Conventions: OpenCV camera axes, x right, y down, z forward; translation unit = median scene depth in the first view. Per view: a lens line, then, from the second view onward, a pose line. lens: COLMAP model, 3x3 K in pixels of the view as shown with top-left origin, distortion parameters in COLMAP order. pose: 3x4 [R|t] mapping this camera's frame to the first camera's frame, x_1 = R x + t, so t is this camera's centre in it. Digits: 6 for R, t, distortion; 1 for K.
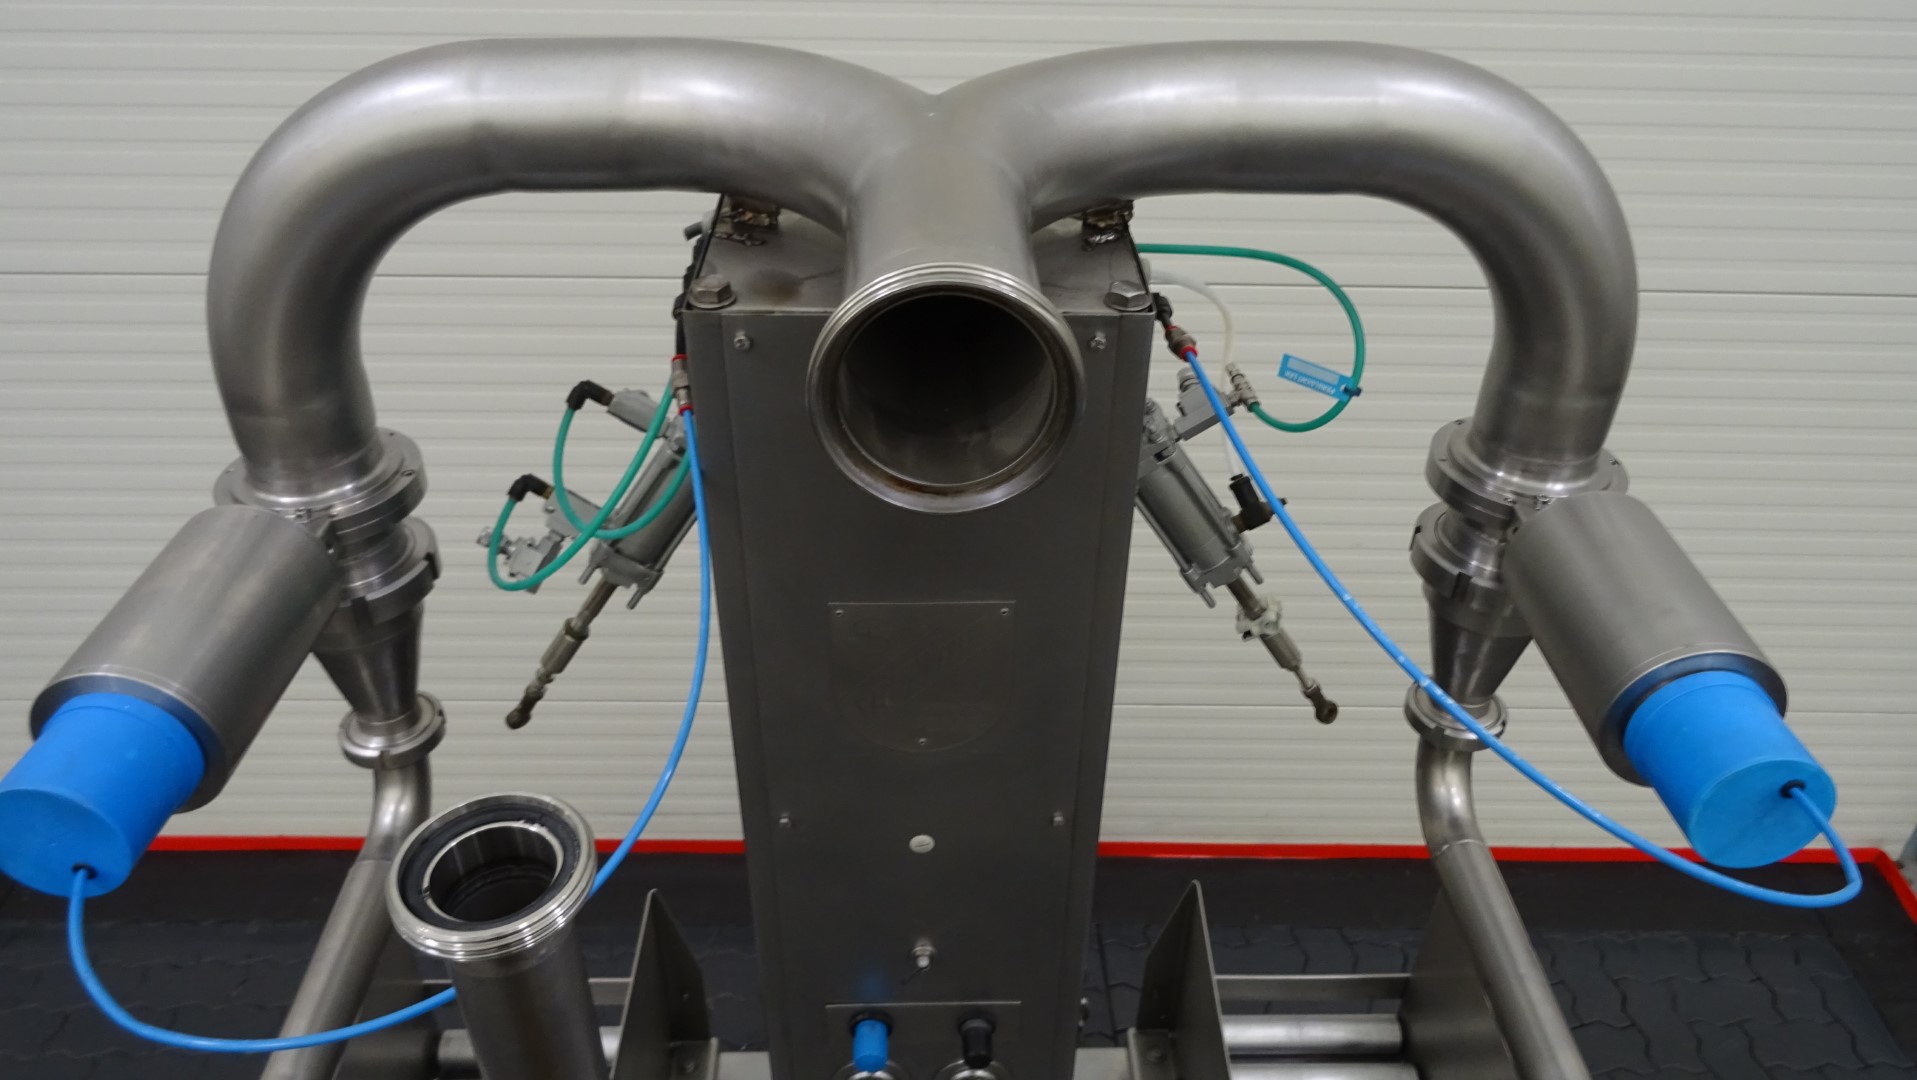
lens RADIAL K [[1447.4, 0, 958.5], [0, 1447.4, 540.0], [0, 0, 1]] dist [-0.004334, 0.005700]
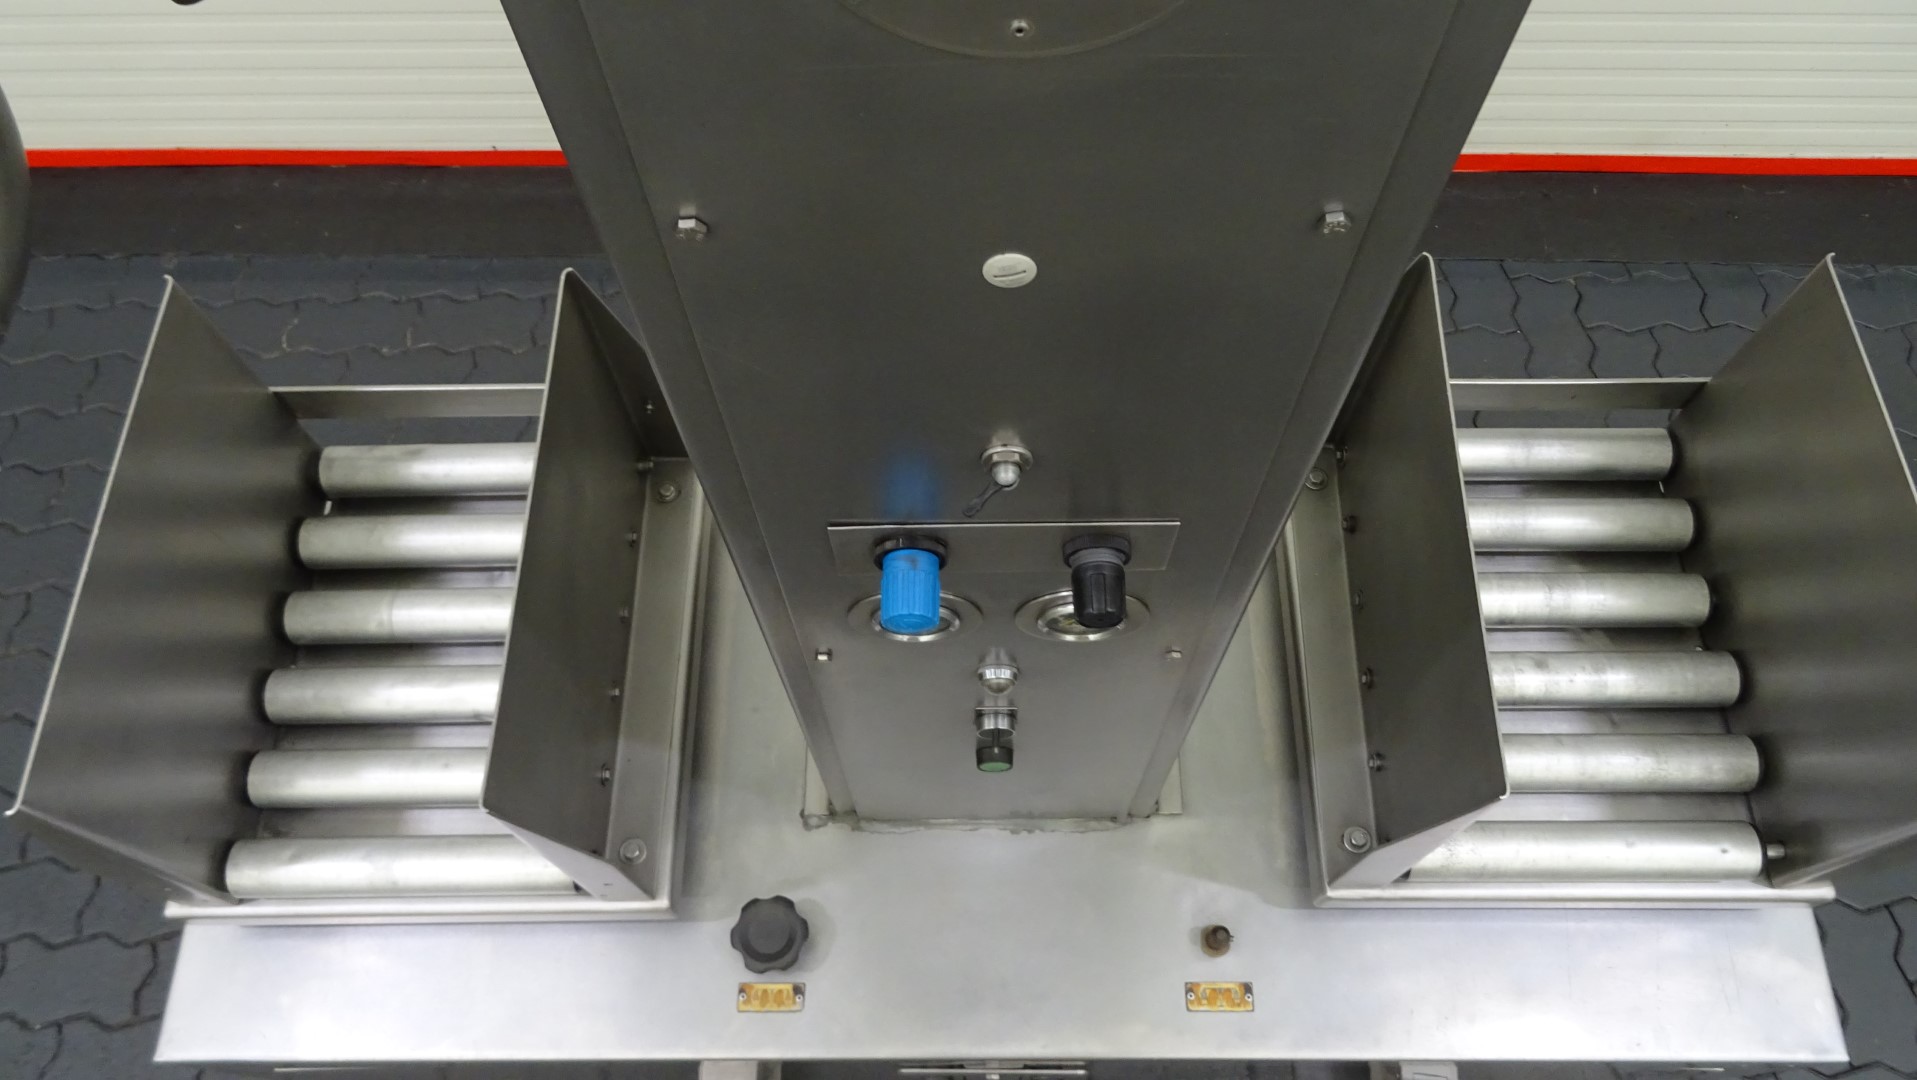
lens RADIAL K [[1447.4, 0, 958.5], [0, 1447.4, 540.0], [0, 0, 1]] dist [-0.004334, 0.005700]
pose [[0.999427, 0.005867, -0.033339, -0.022900], [0.010356, 0.884661, 0.466120, 0.068838], [0.032228, -0.466198, 0.884093, 0.509708]]
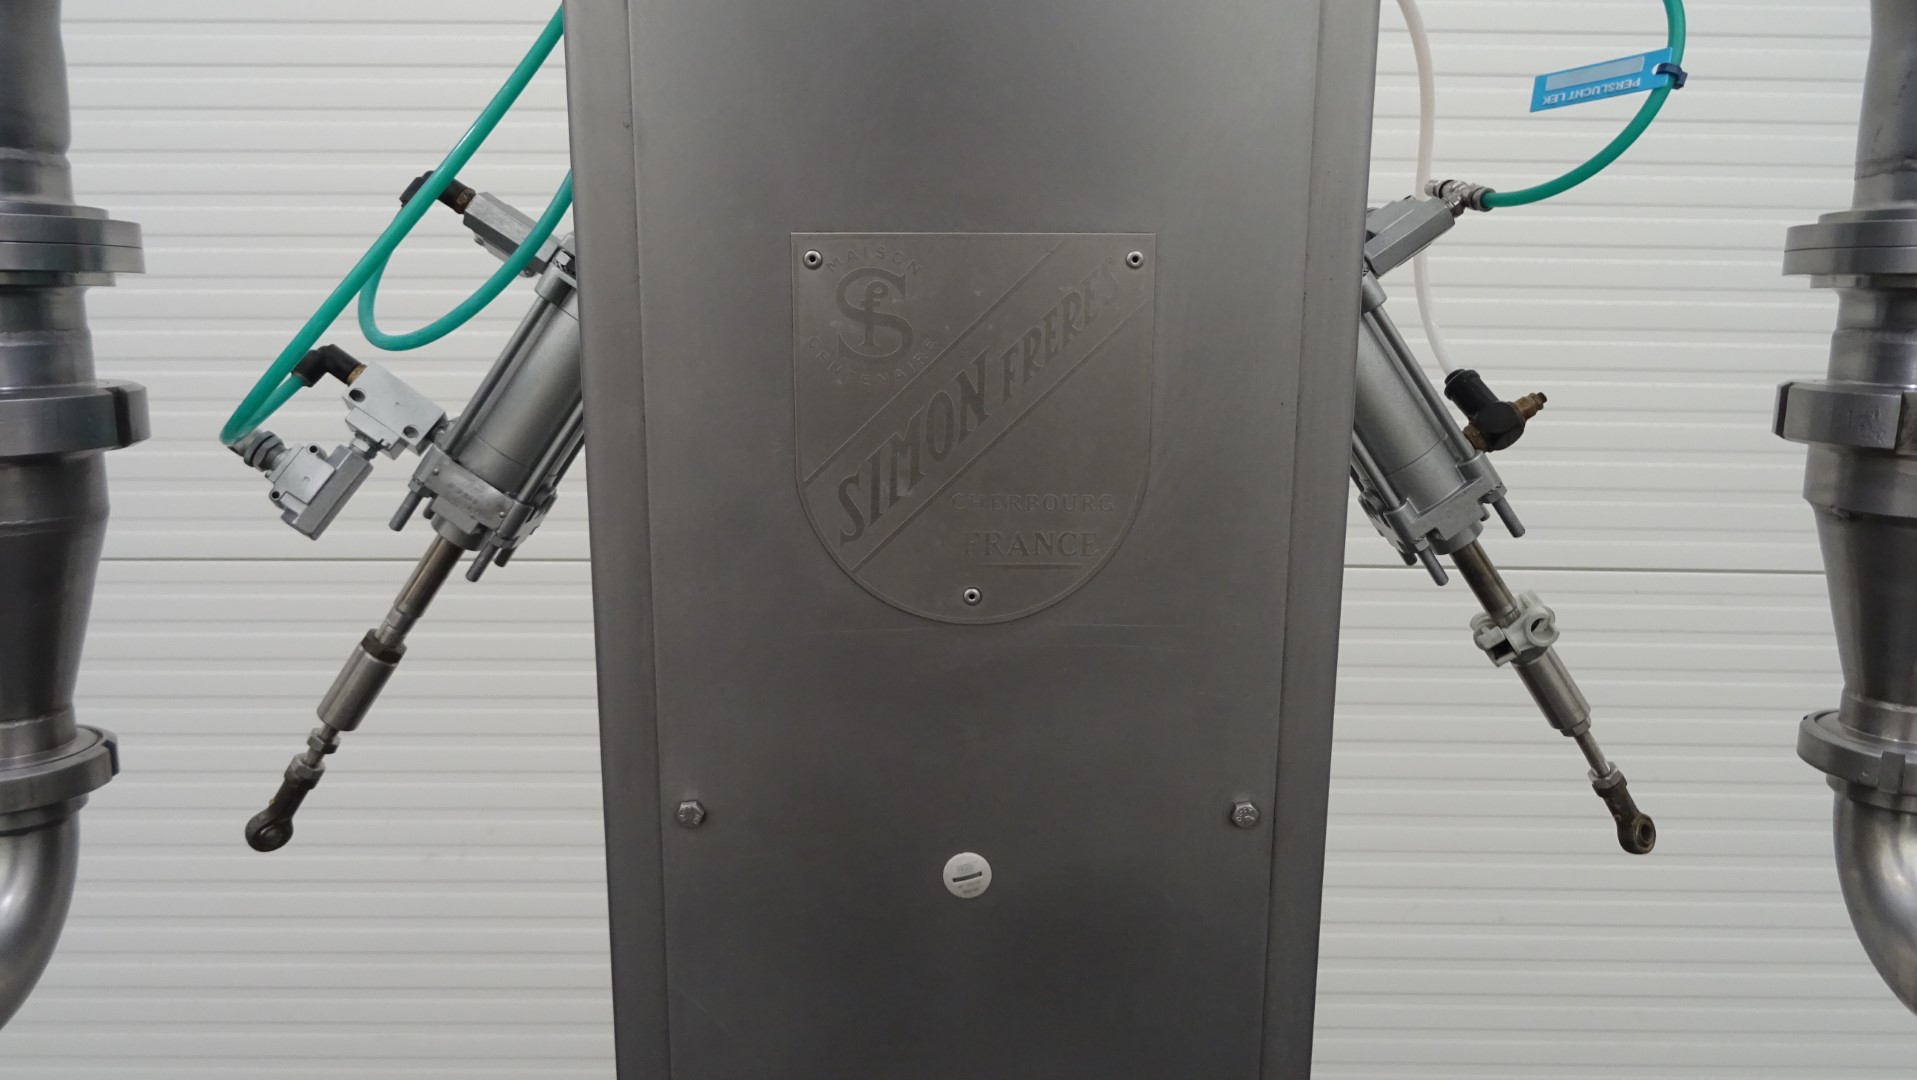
lens RADIAL K [[1447.4, 0, 958.5], [0, 1447.4, 540.0], [0, 0, 1]] dist [-0.004334, 0.005700]
pose [[0.999933, -0.010602, -0.004745, -0.022075], [0.007807, 0.915903, -0.401323, 0.265413], [0.008600, 0.401259, 0.915924, 0.434530]]
